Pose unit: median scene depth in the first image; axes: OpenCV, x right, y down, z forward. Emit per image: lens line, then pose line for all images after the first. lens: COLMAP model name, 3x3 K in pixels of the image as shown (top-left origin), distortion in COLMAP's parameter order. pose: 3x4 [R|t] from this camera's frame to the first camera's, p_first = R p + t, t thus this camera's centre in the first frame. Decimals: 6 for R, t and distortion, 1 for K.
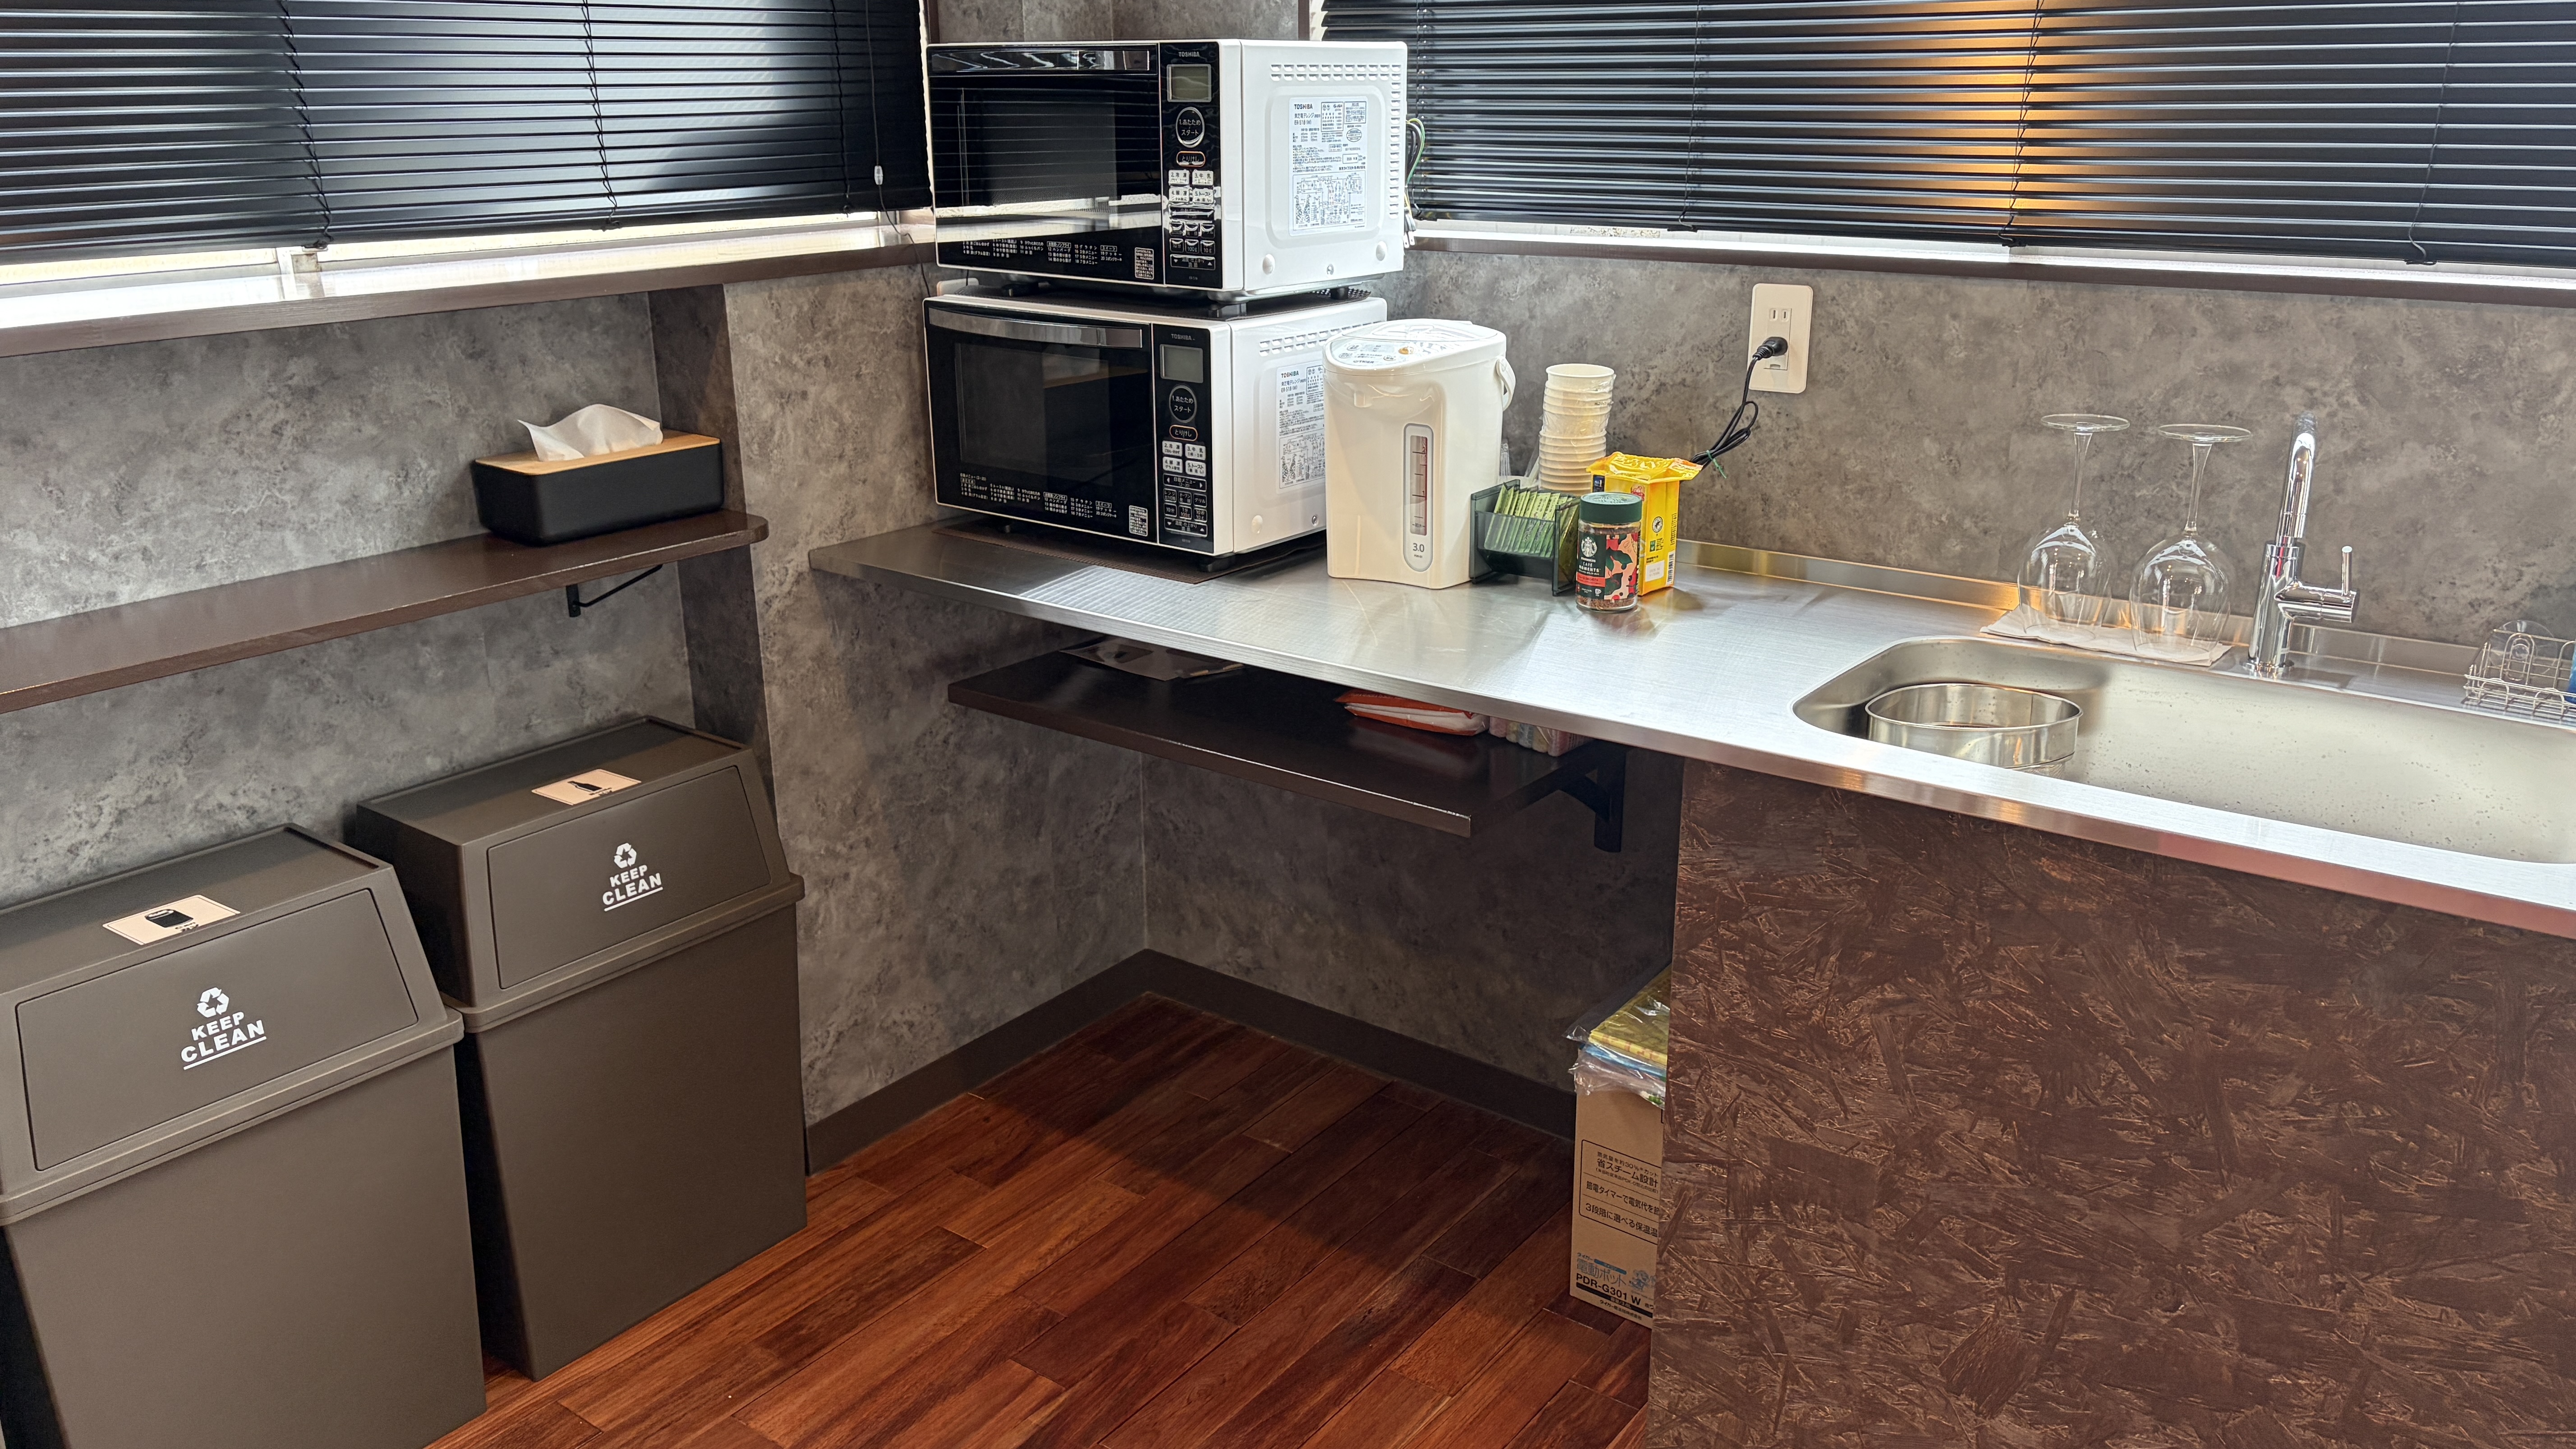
lens RADIAL K [[1922.9, 0, 1282.7], [0, 1922.9, 719.8], [0, 0, 1]] dist [0.011330, 0.002282]
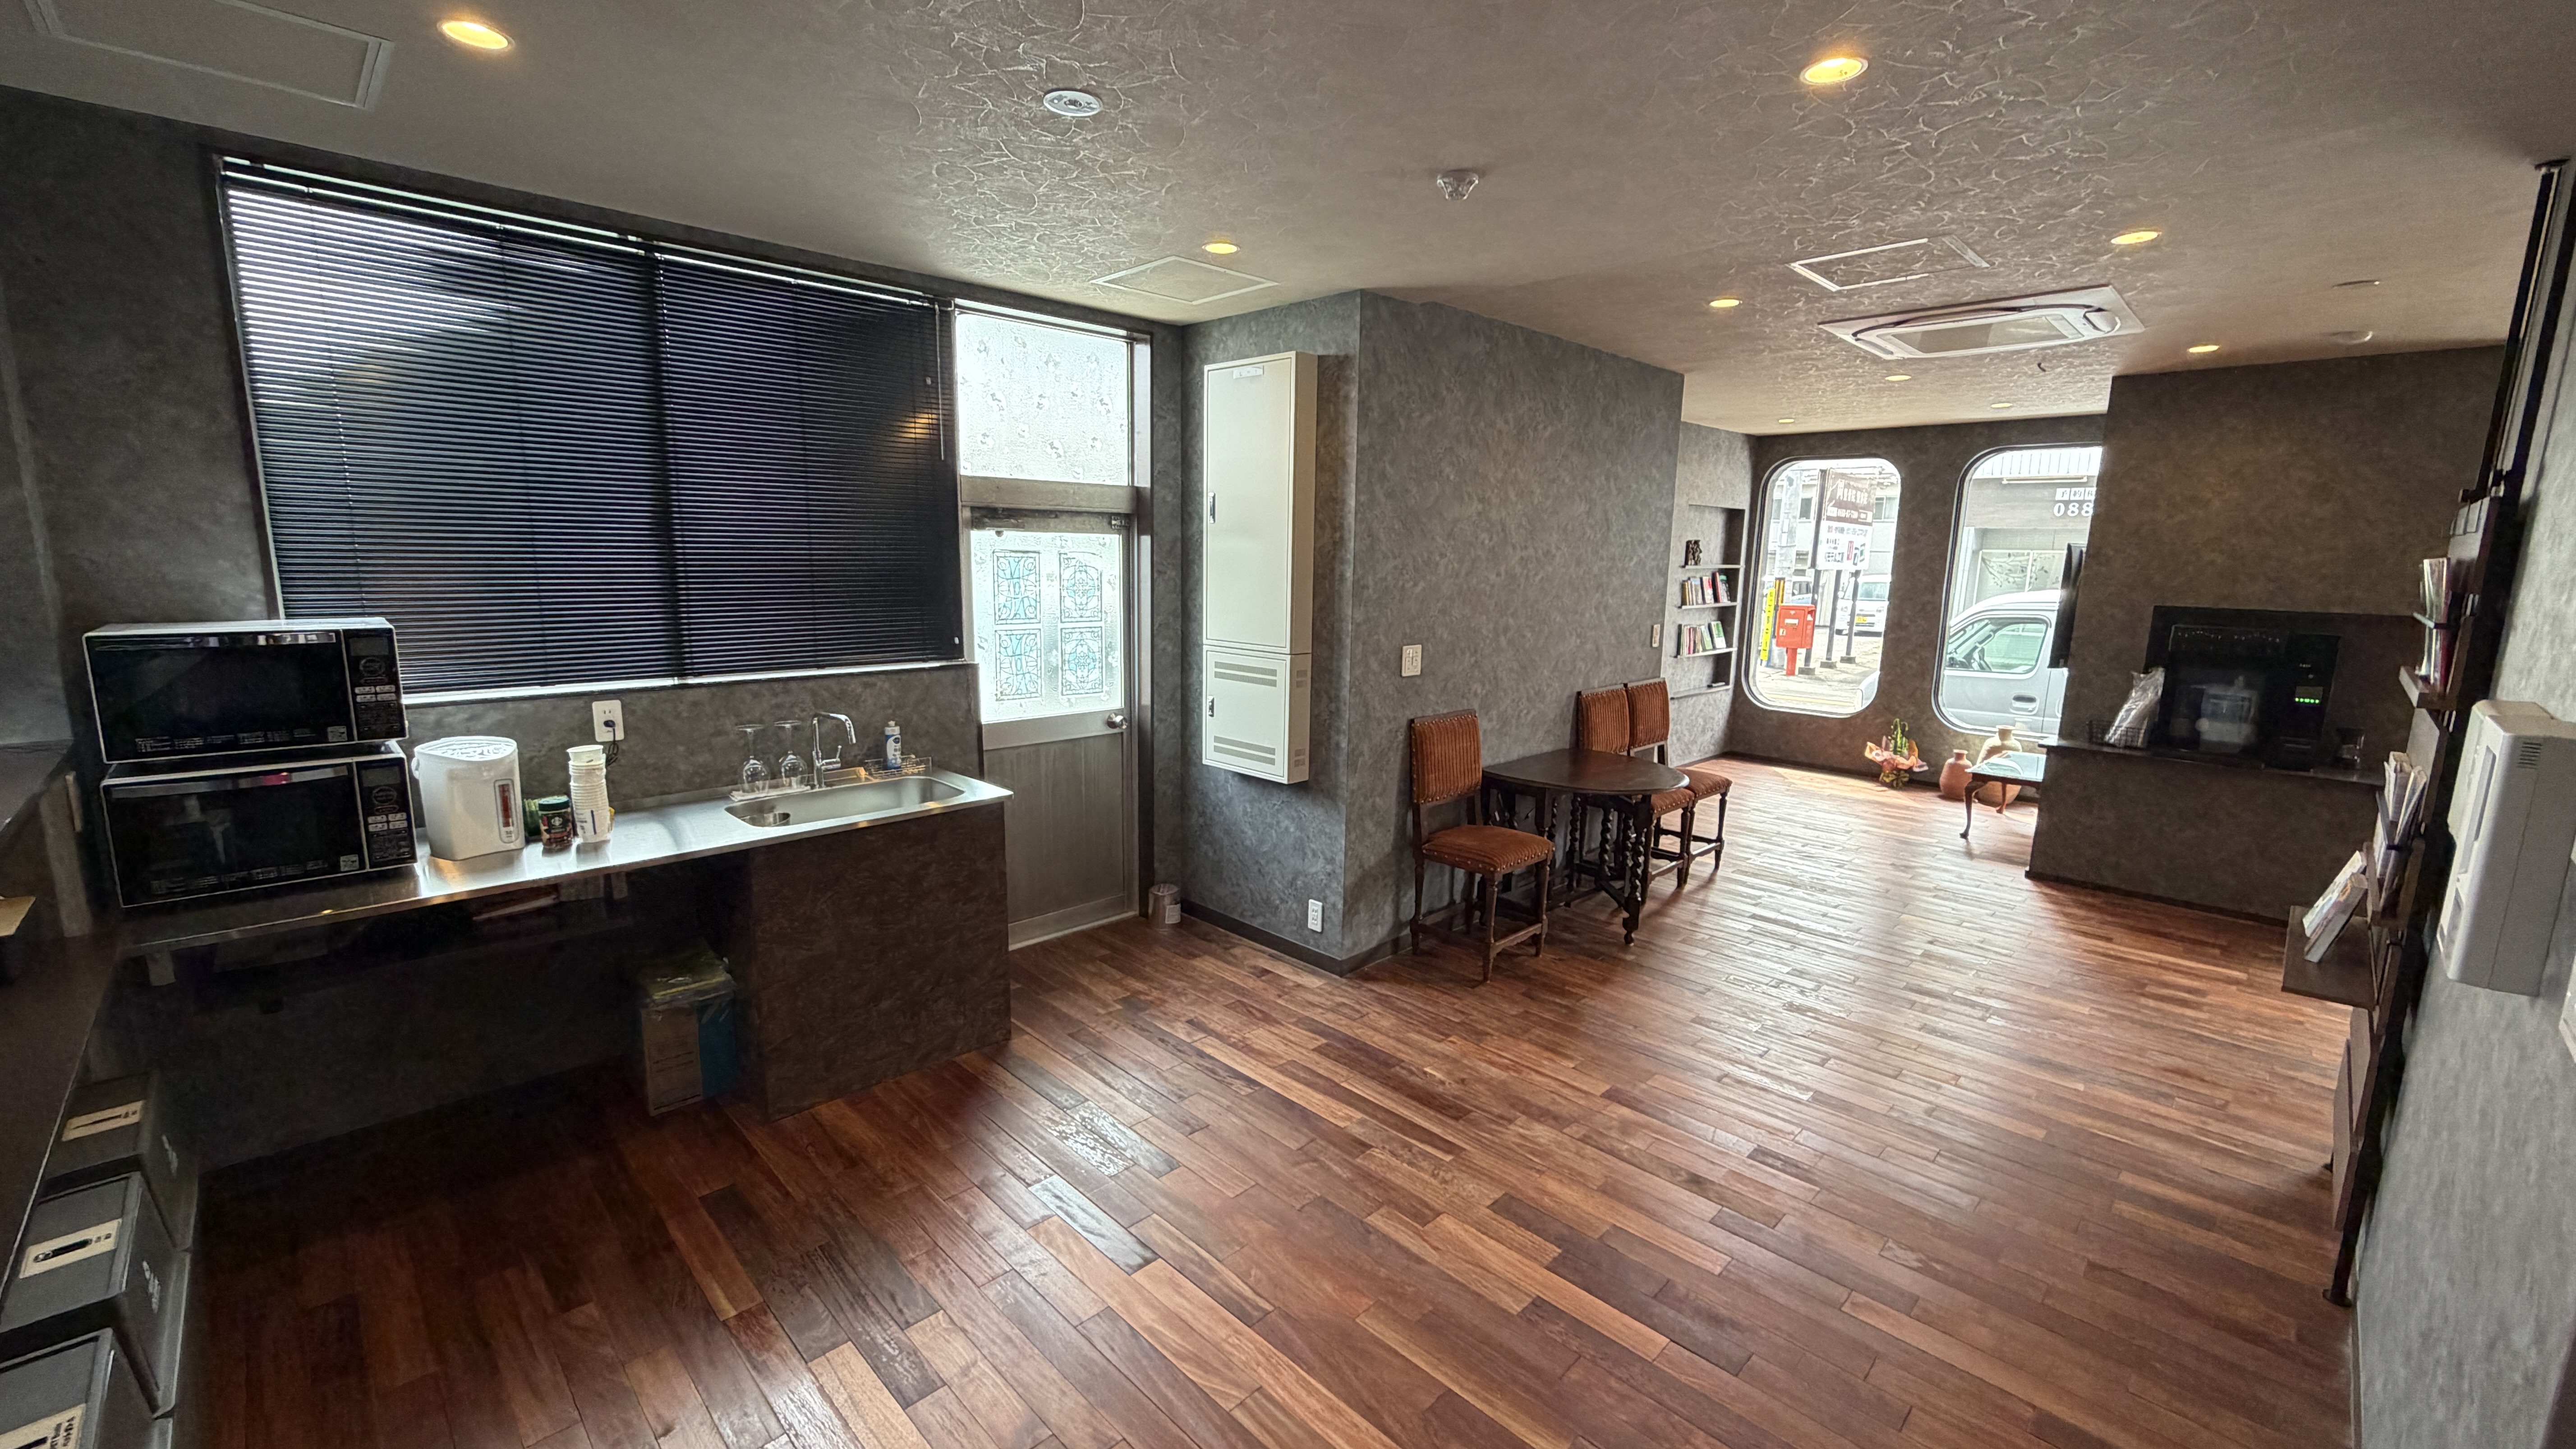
lens RADIAL K [[1032.2, 0, 1281.1], [0, 1032.2, 733.7], [0, 0, 1]] dist [-0.026645, 0.000228]
pose [[0.133492, -0.157887, 0.978392, -1.043271], [0.298481, 0.947795, 0.112225, -0.070305], [-0.945034, 0.277050, 0.173649, -0.095024]]
